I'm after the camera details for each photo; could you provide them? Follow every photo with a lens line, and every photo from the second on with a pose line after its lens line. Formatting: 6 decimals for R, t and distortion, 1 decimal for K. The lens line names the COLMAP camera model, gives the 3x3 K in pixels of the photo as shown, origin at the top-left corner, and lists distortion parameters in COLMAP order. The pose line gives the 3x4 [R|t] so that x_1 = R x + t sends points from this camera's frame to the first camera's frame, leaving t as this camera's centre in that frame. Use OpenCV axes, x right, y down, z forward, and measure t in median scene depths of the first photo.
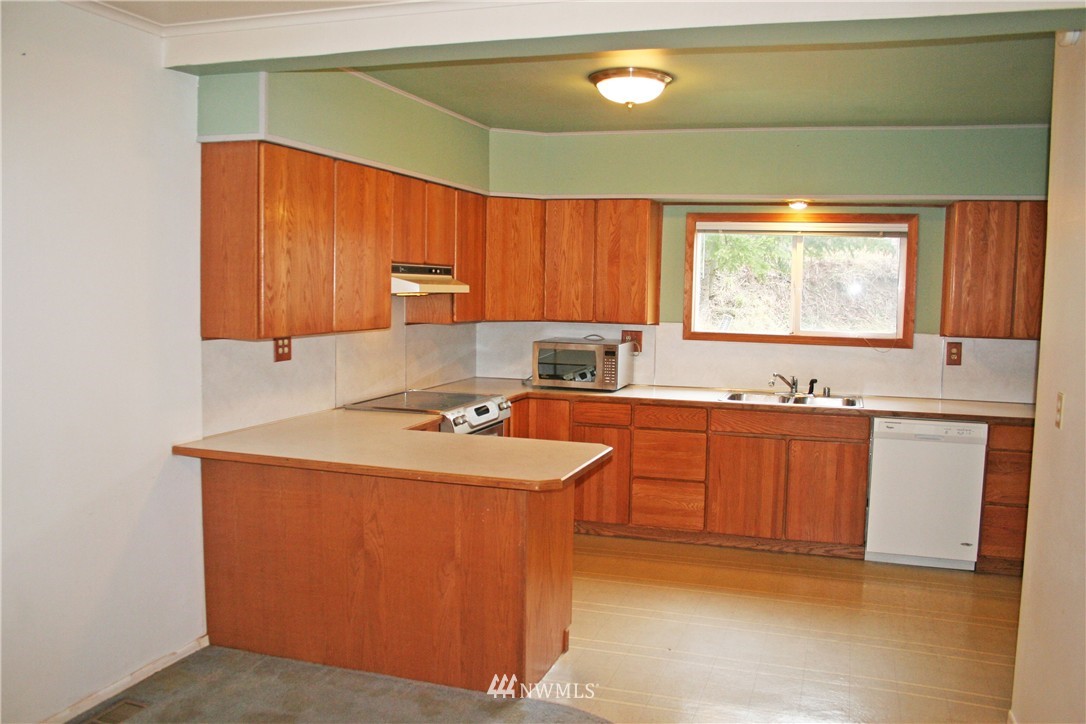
lens RADIAL K [[934.4, 0, 543.0], [0, 934.4, 362.0], [0, 0, 1]] dist [-0.131792, 0.128909]
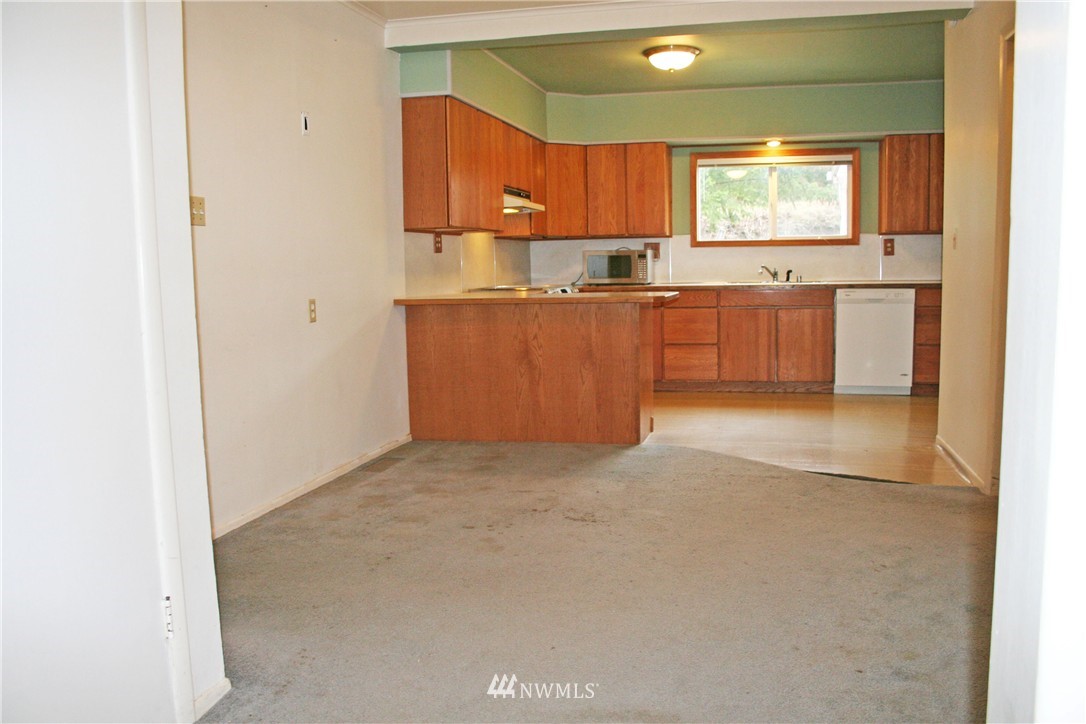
lens RADIAL K [[934.4, 0, 543.0], [0, 934.4, 362.0], [0, 0, 1]] dist [-0.131792, 0.128909]
pose [[0.996381, -0.044587, 0.072366, -0.185044], [0.043164, 0.998845, 0.021108, 0.115088], [-0.073224, -0.017908, 0.997155, -0.359535]]
